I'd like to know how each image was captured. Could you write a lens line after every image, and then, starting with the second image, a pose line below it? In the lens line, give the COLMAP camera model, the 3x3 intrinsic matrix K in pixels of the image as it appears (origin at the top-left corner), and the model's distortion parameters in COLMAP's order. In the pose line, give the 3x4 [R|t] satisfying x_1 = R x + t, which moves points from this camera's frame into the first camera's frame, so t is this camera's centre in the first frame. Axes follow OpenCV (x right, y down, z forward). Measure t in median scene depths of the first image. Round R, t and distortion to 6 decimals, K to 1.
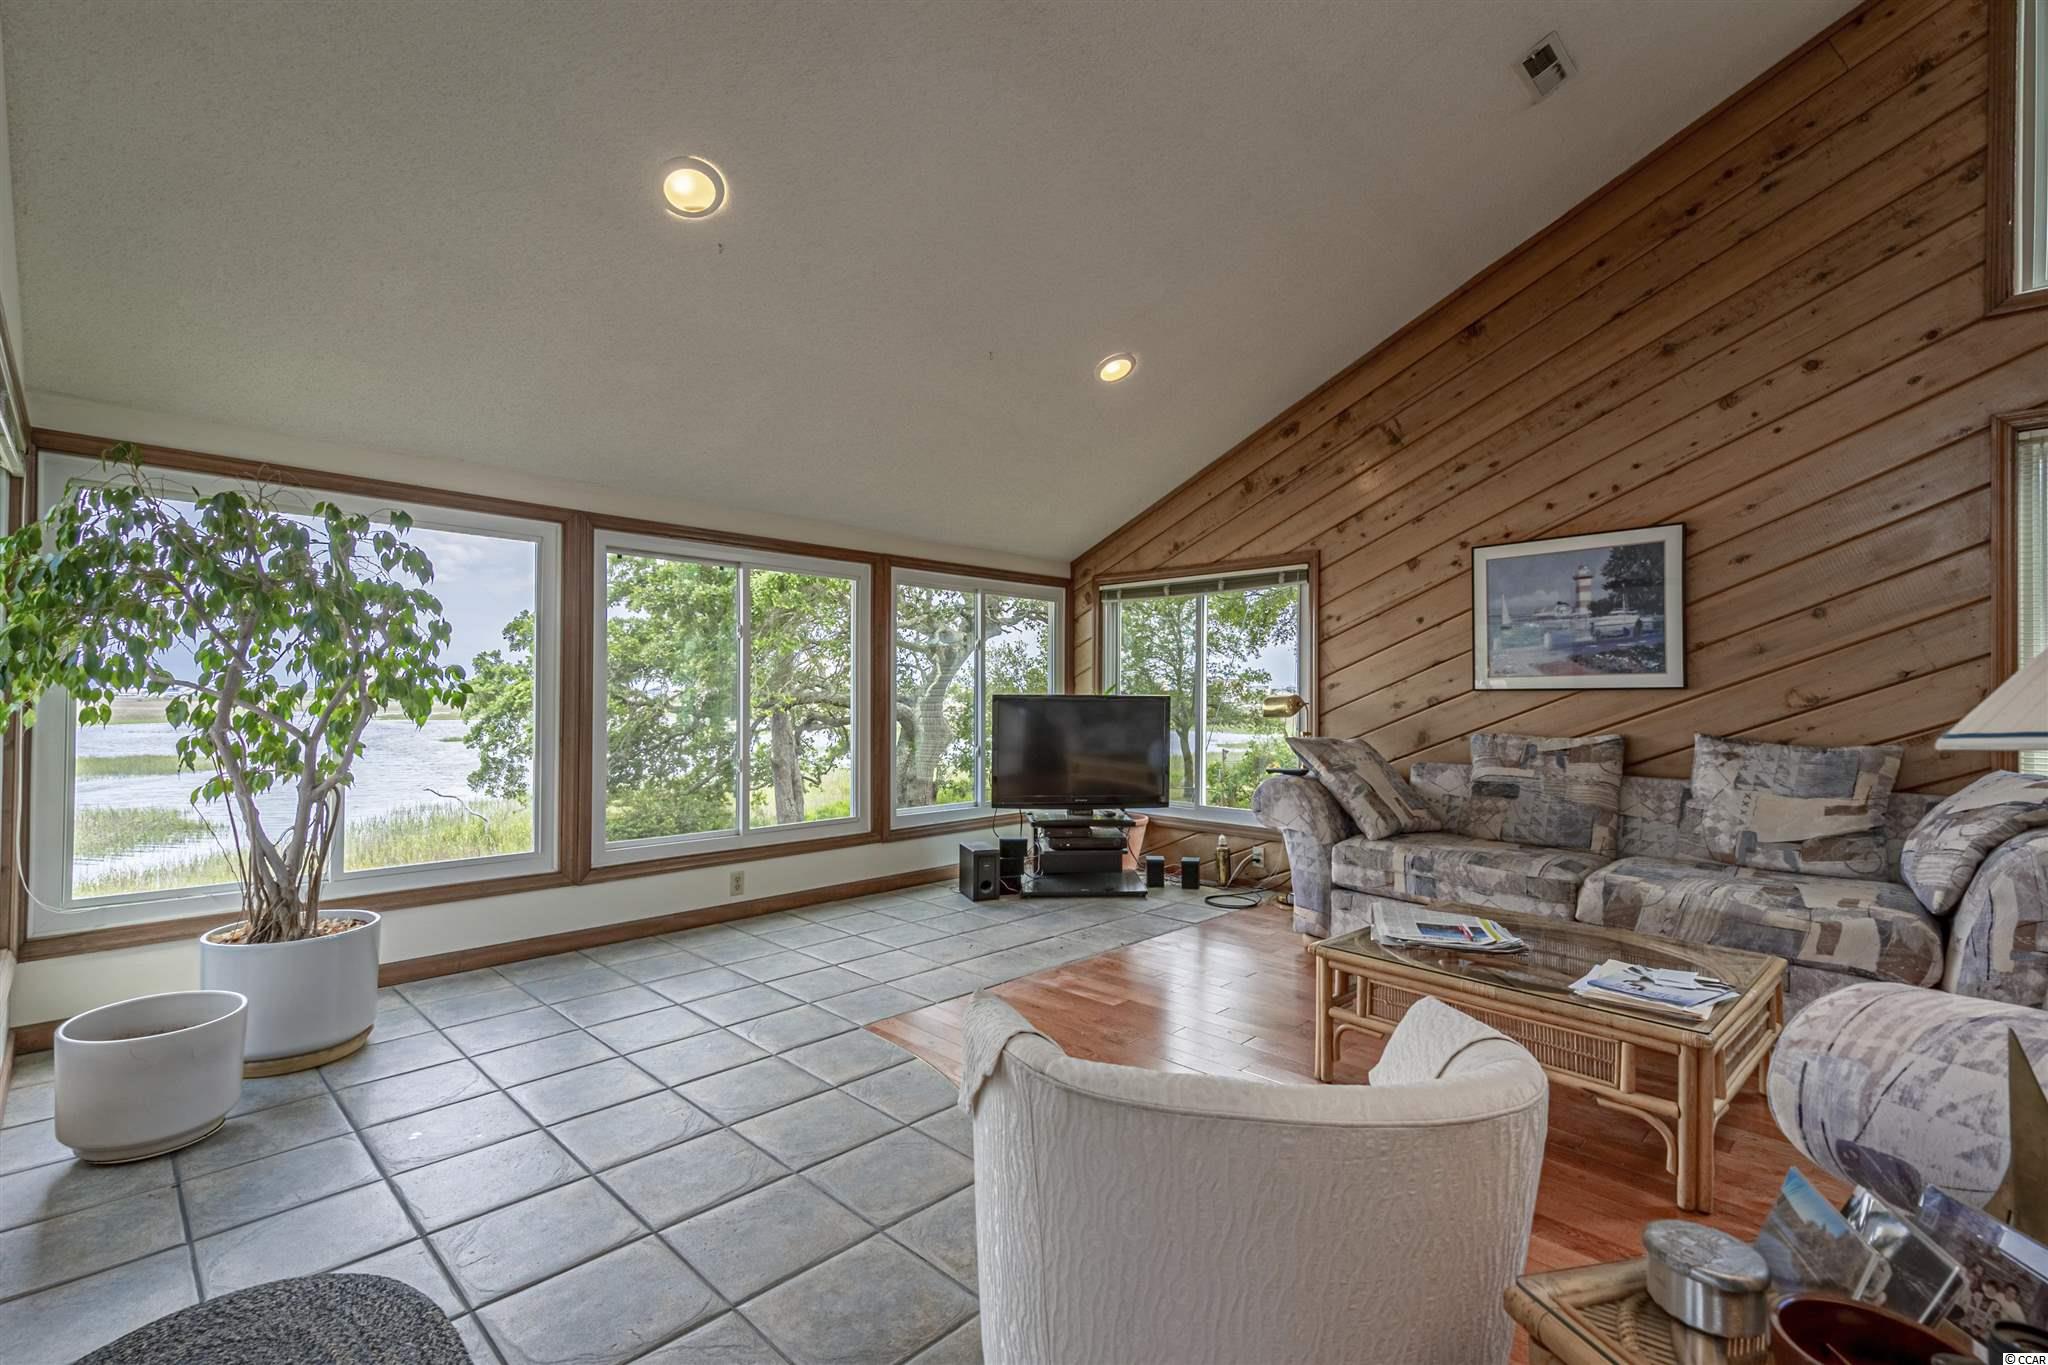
lens RADIAL K [[907.6, 0, 1021.8], [0, 907.6, 688.9], [0, 0, 1]] dist [0.036131, -0.009482]
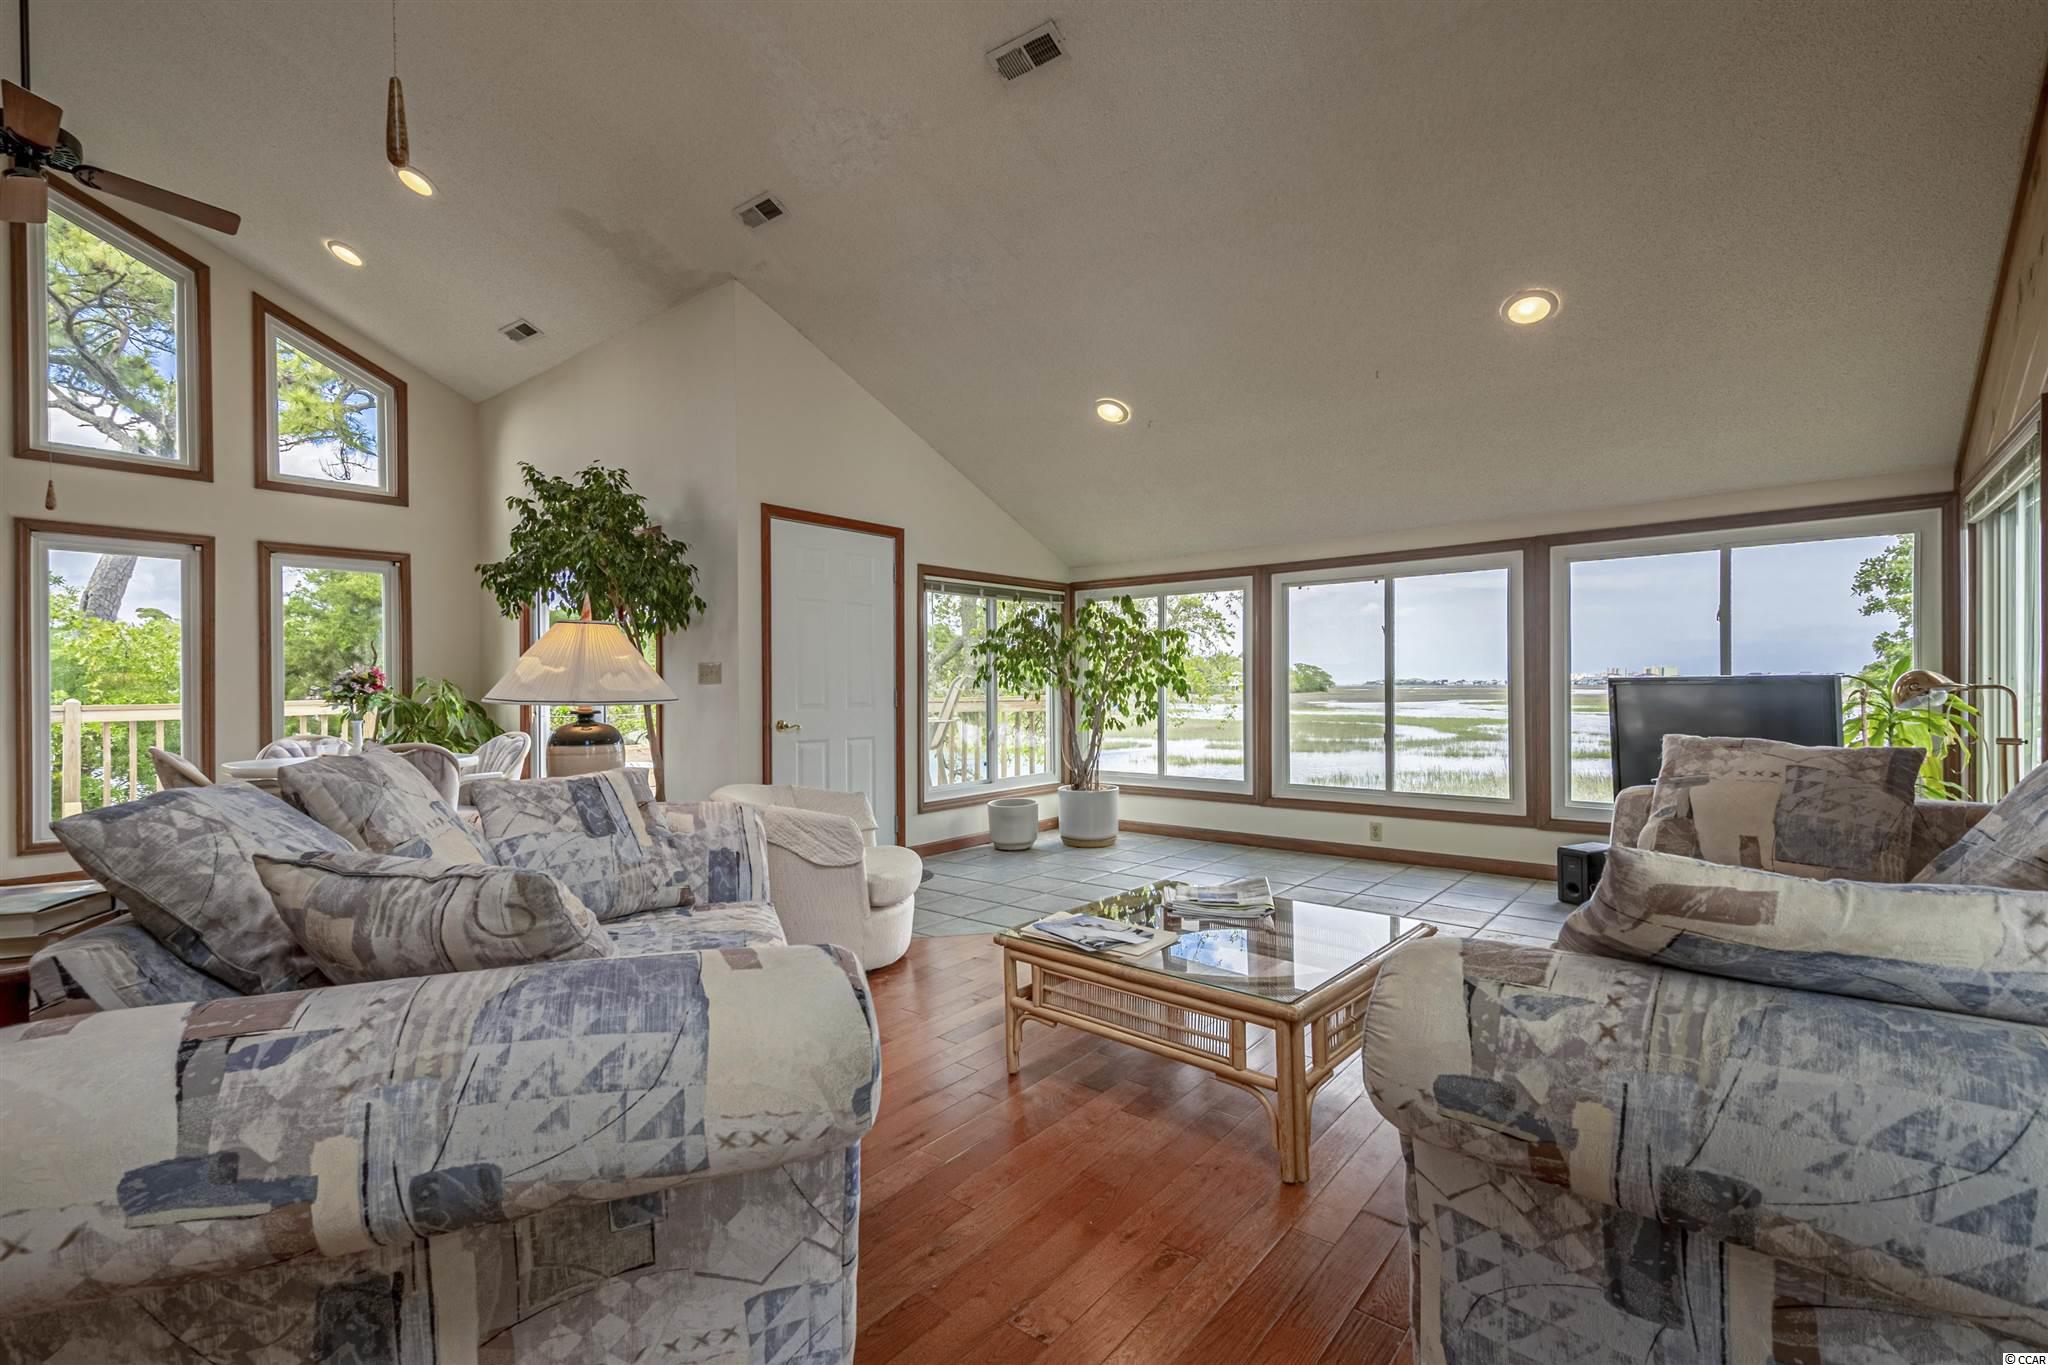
lens RADIAL K [[907.6, 0, 1023.5], [0, 907.6, 689.1], [0, 0, 1]] dist [0.036131, -0.009482]
pose [[0.090271, -0.003073, -0.995913, 0.983054], [0.018157, 0.999834, -0.001440, 0.010049], [0.995752, -0.017953, 0.090312, 0.442220]]
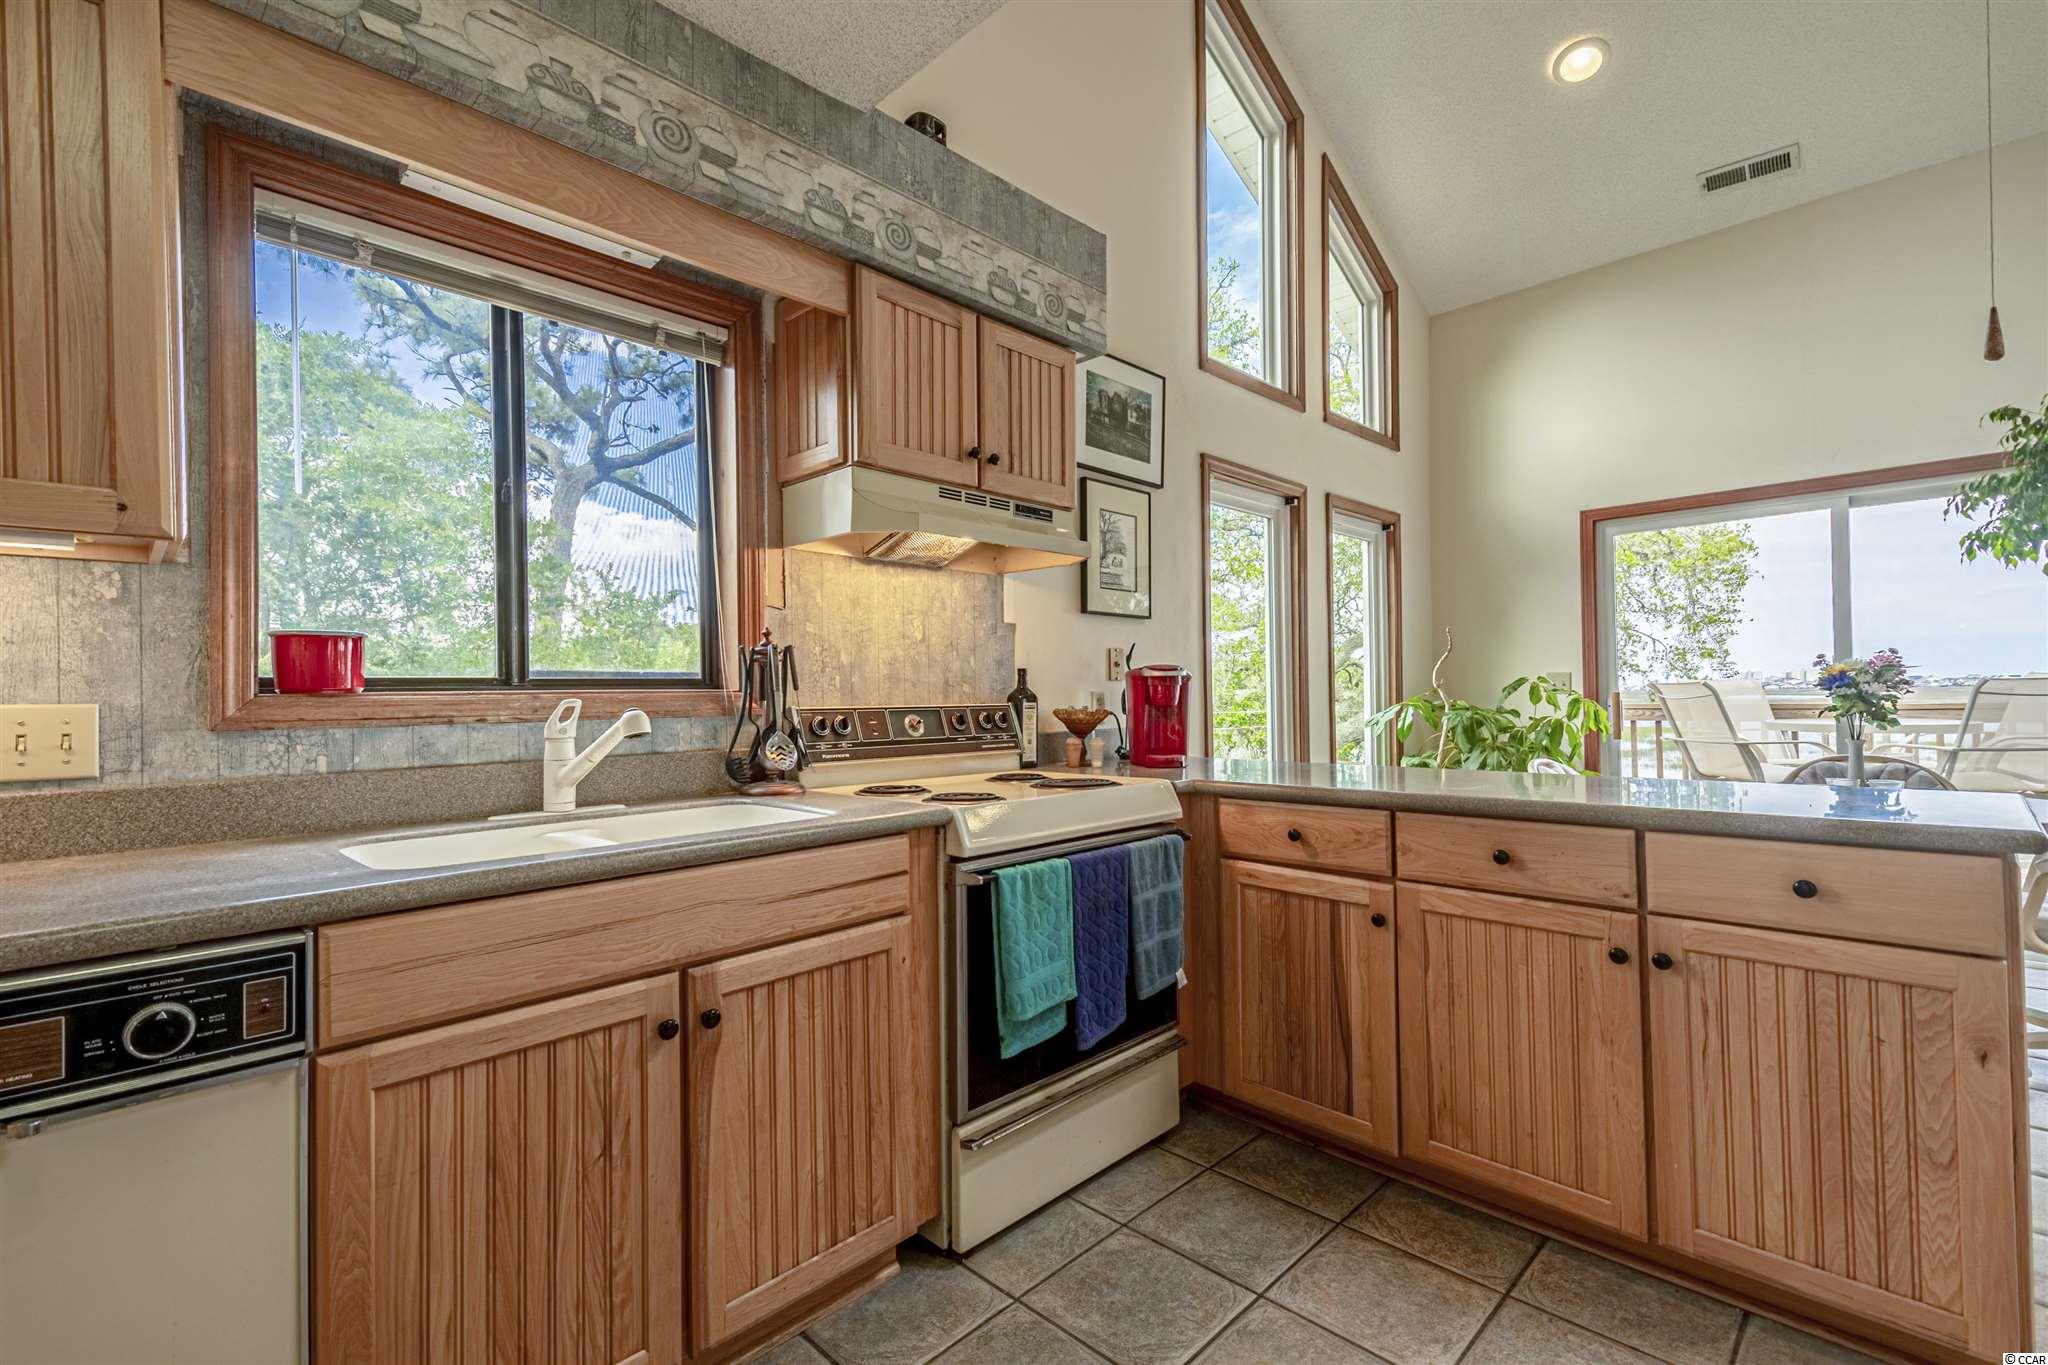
lens RADIAL K [[907.6, 0, 1020.0], [0, 907.6, 687.8], [0, 0, 1]] dist [0.036131, -0.009482]
pose [[-0.005705, -0.014565, -0.999878, 0.484759], [0.024217, 0.999599, -0.014700, -0.014383], [0.999690, -0.024298, -0.005350, -0.992935]]
